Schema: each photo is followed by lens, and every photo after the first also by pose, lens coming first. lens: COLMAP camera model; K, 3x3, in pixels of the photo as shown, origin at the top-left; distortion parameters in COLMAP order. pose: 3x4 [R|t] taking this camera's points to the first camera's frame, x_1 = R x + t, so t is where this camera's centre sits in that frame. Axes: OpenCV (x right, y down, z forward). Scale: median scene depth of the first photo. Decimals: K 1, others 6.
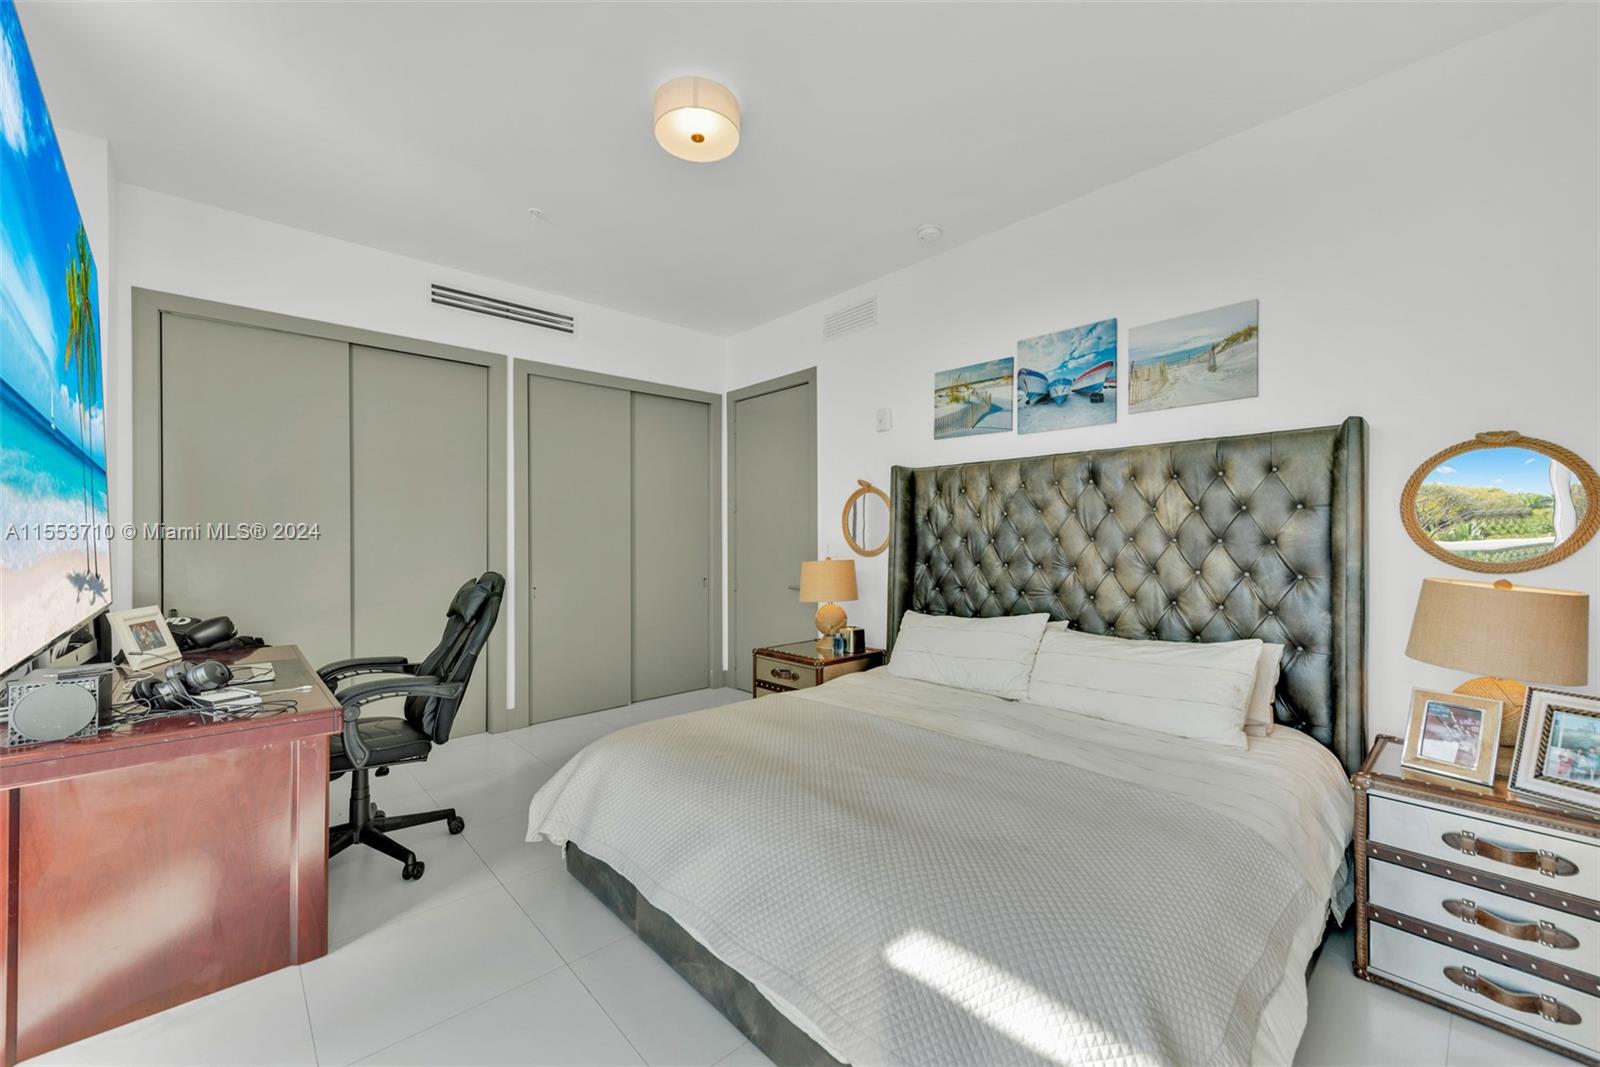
lens RADIAL K [[634.0, 0, 791.6], [0, 634.0, 534.8], [0, 0, 1]] dist [0.010855, -0.000418]
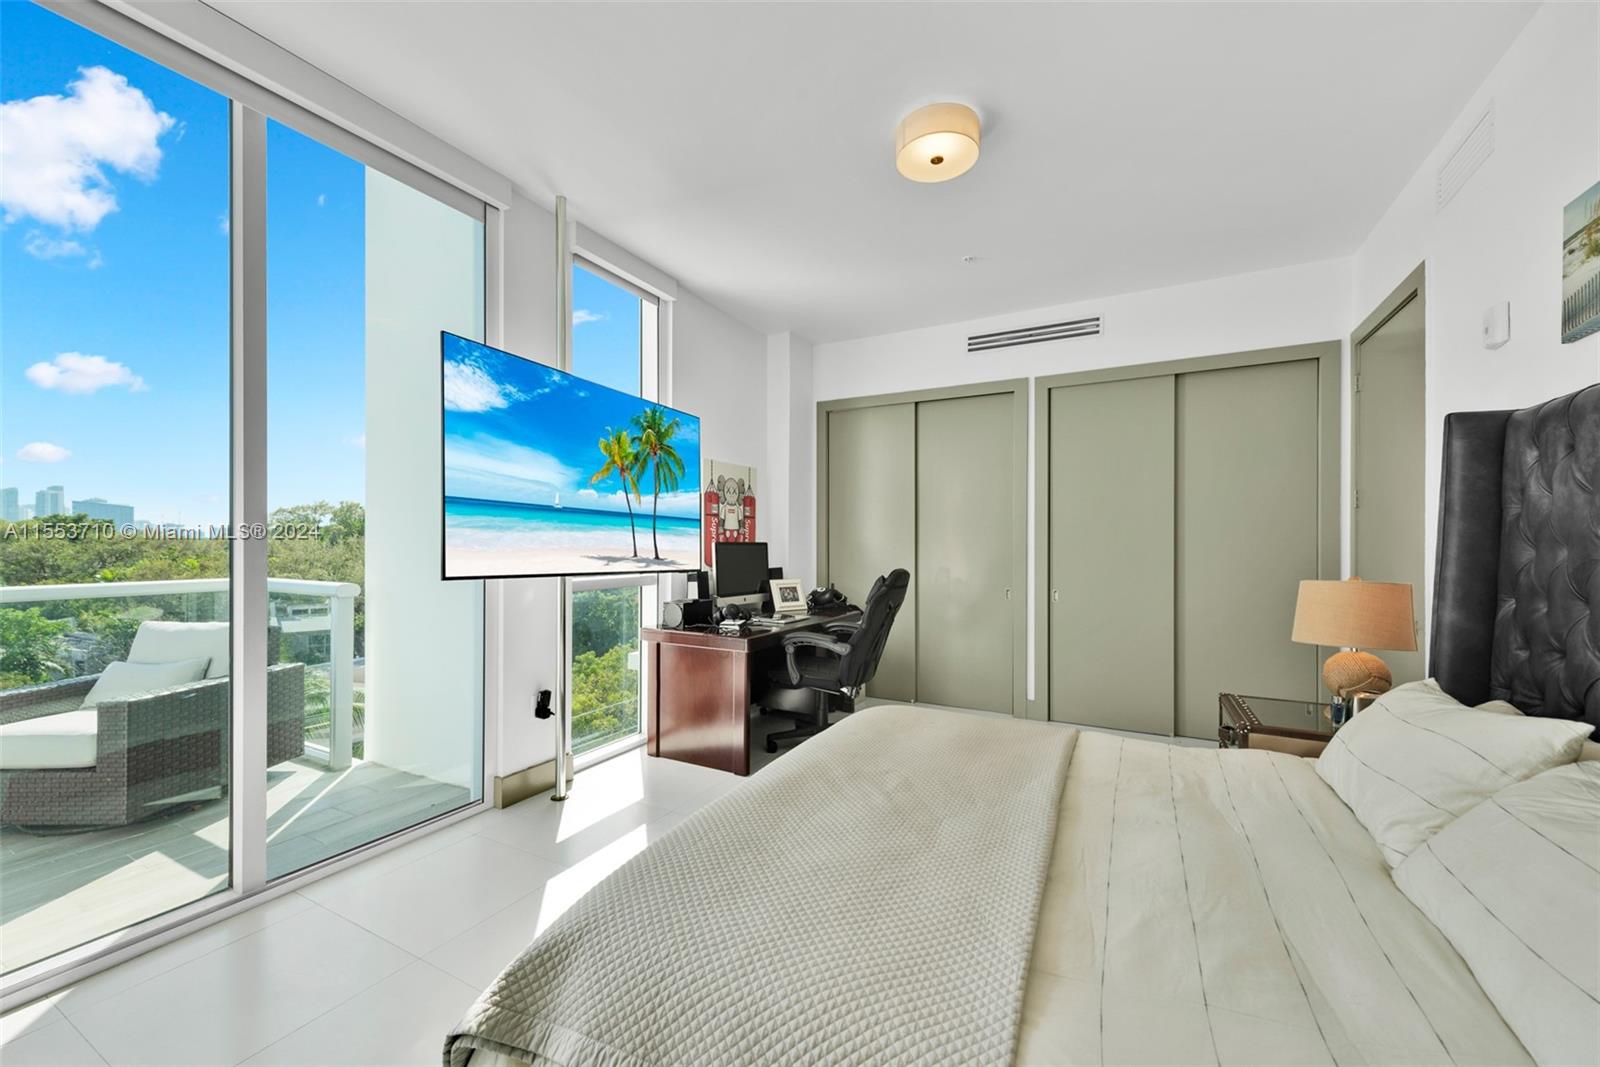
lens RADIAL K [[634.0, 0, 794.1], [0, 634.0, 541.3], [0, 0, 1]] dist [0.010855, -0.000418]
pose [[0.329743, 0.001191, -0.944070, 0.455452], [-0.003466, 0.999994, 0.000051, 0.002860], [0.944065, 0.003256, 0.329745, 0.258084]]
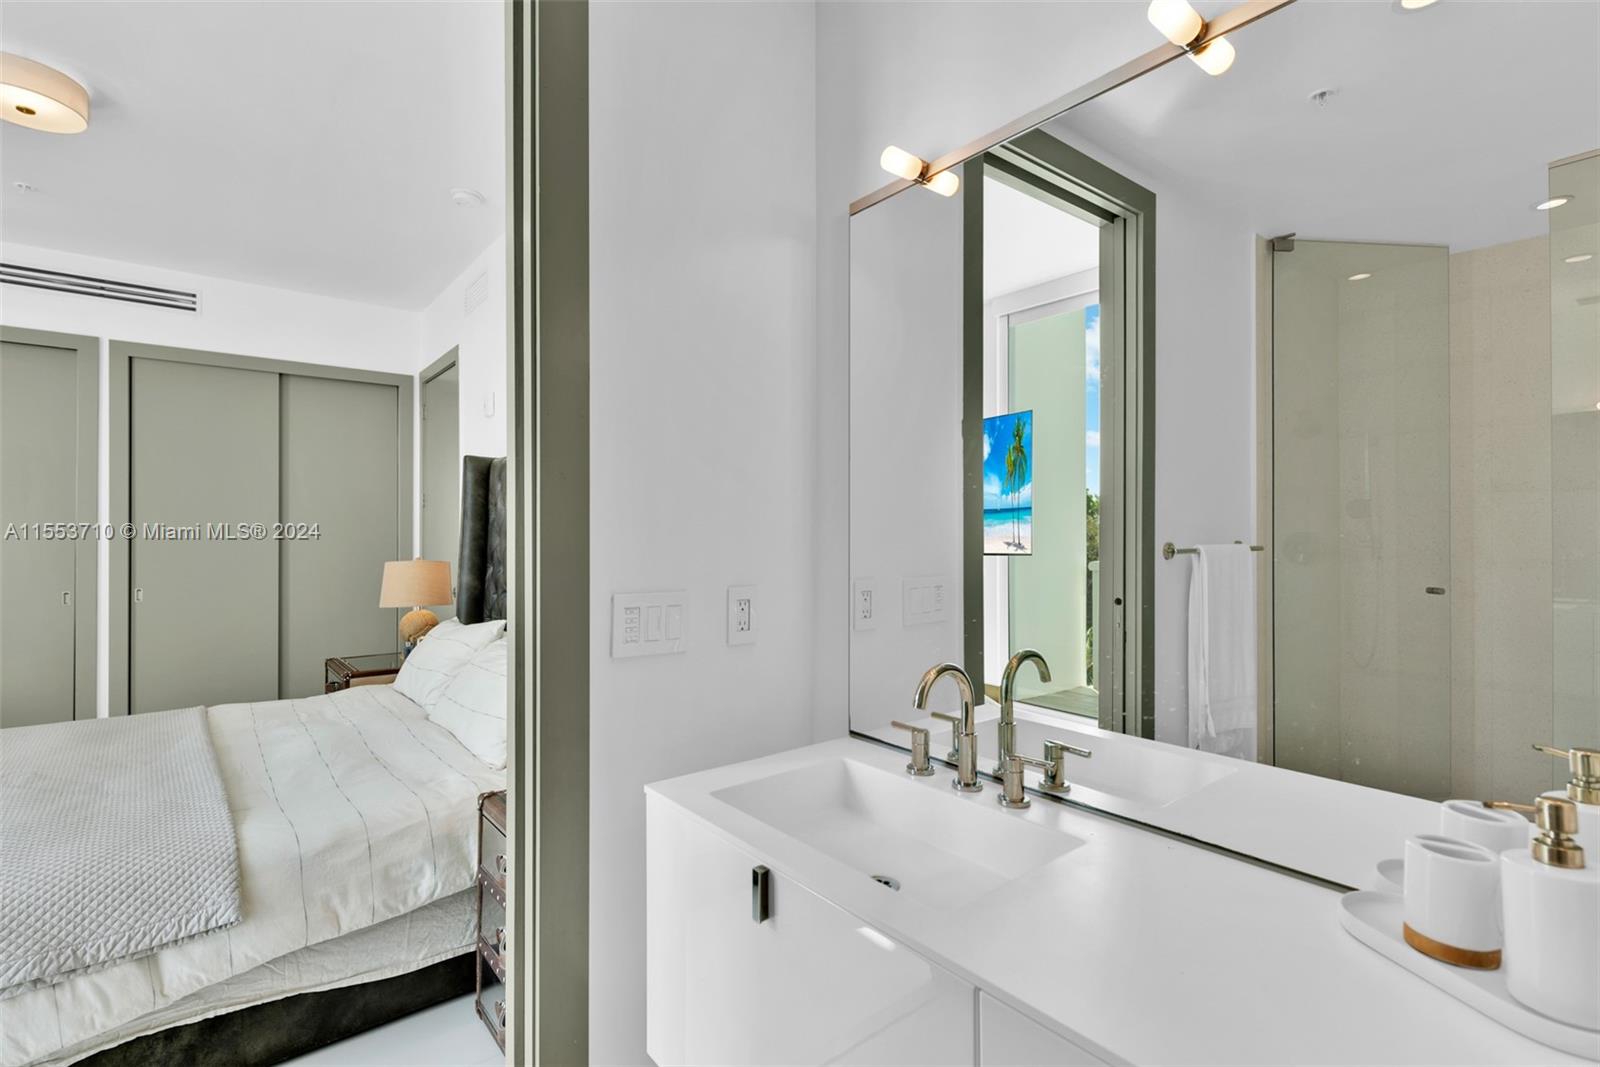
lens RADIAL K [[748.4, 0, 793.5], [0, 748.4, 538.2], [0, 0, 1]] dist [0.003058, 0.000204]
pose [[0.997848, 0.004669, -0.065410, 0.634426], [-0.004459, 0.999984, 0.003365, 0.002203], [0.065425, -0.003066, 0.997853, -0.024801]]
